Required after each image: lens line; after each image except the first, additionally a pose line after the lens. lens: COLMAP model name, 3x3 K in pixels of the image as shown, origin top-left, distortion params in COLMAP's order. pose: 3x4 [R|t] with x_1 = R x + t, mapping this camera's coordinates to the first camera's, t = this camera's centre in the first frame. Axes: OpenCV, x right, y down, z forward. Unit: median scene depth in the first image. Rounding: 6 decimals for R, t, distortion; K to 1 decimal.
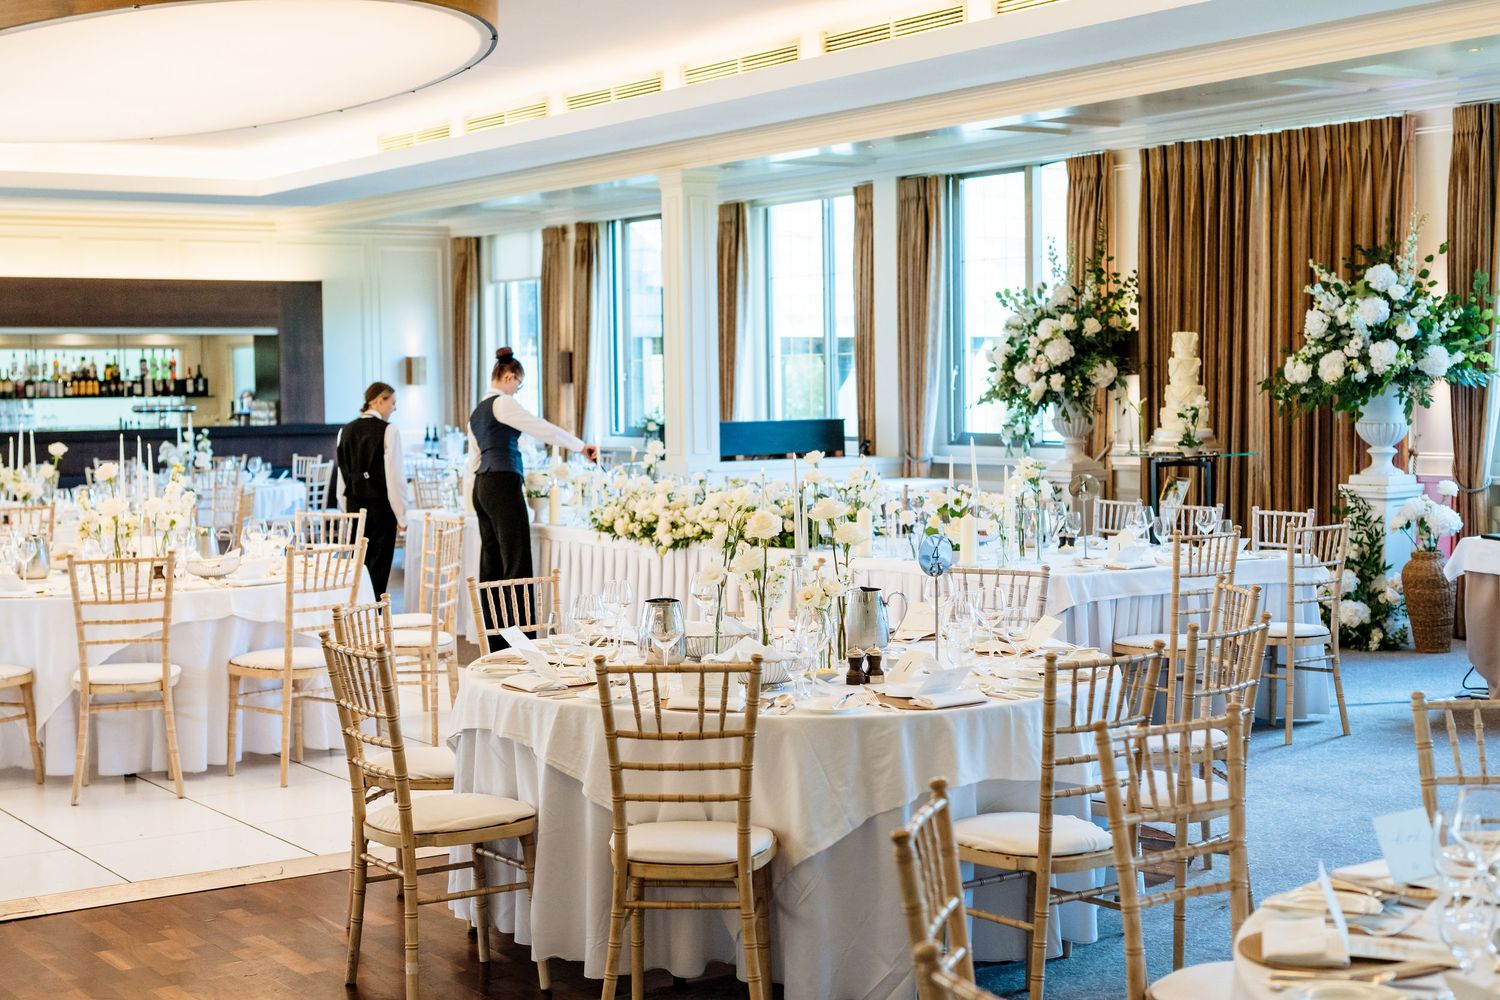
lens RADIAL K [[2213.2, 0, 749.7], [0, 2213.2, 500.4], [0, 0, 1]] dist [0.035953, 0.000000]
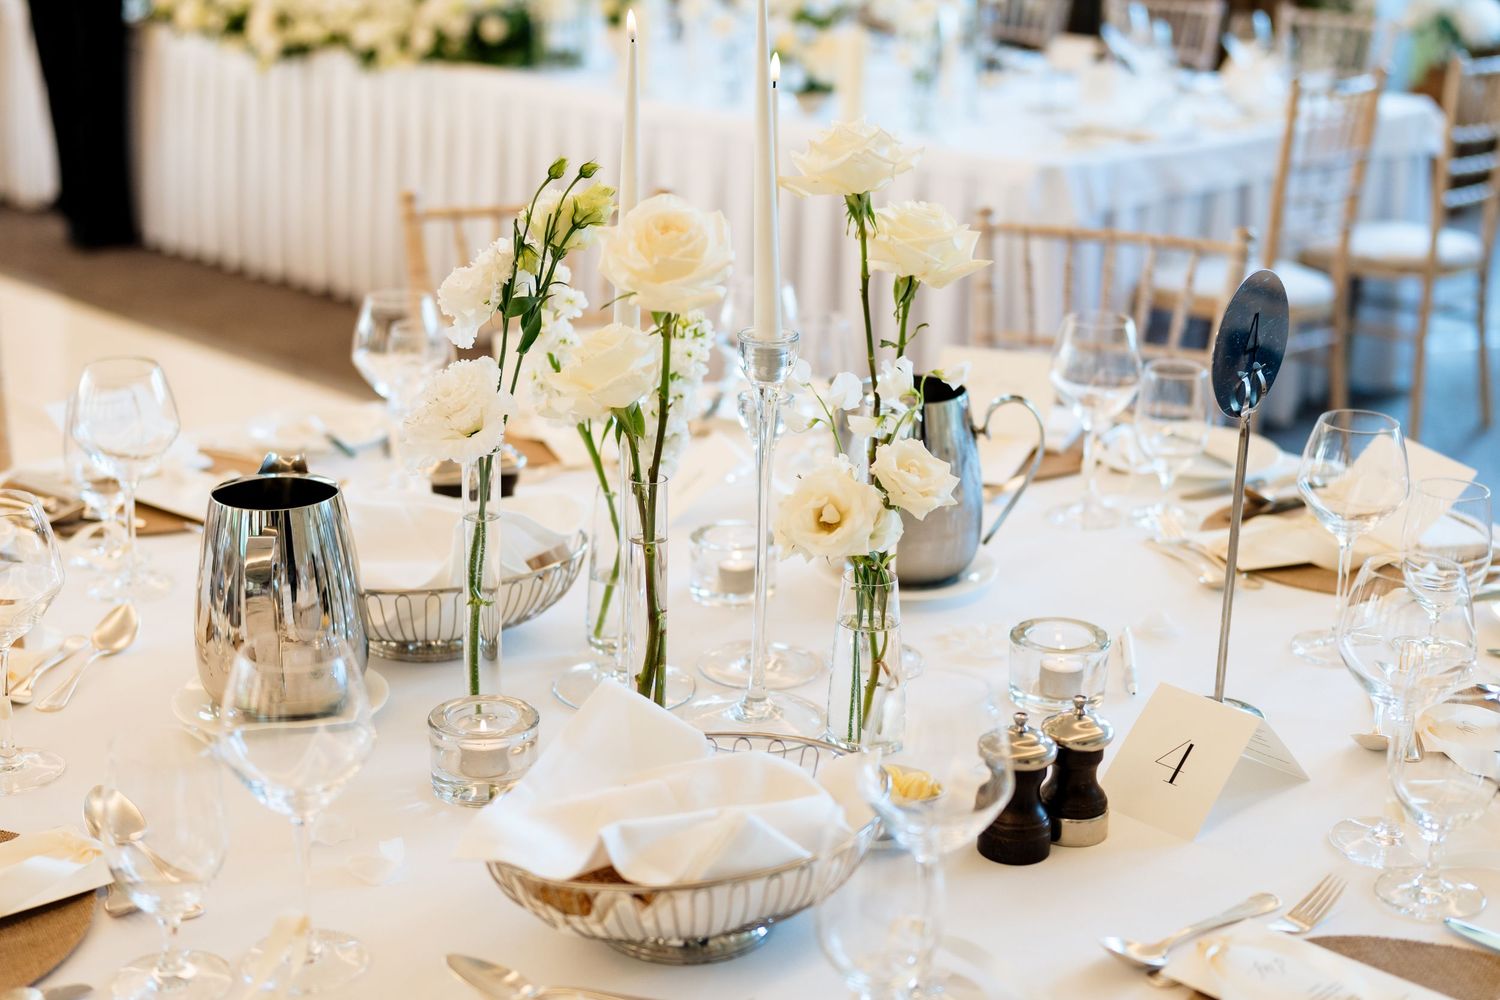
lens RADIAL K [[2213.2, 0, 751.6], [0, 2213.2, 499.5], [0, 0, 1]] dist [0.035953, 0.000000]
pose [[0.985127, -0.021138, 0.170525, -0.027071], [-0.022403, 0.968134, 0.249427, -0.024373], [-0.170363, -0.249538, 0.953261, 0.717681]]
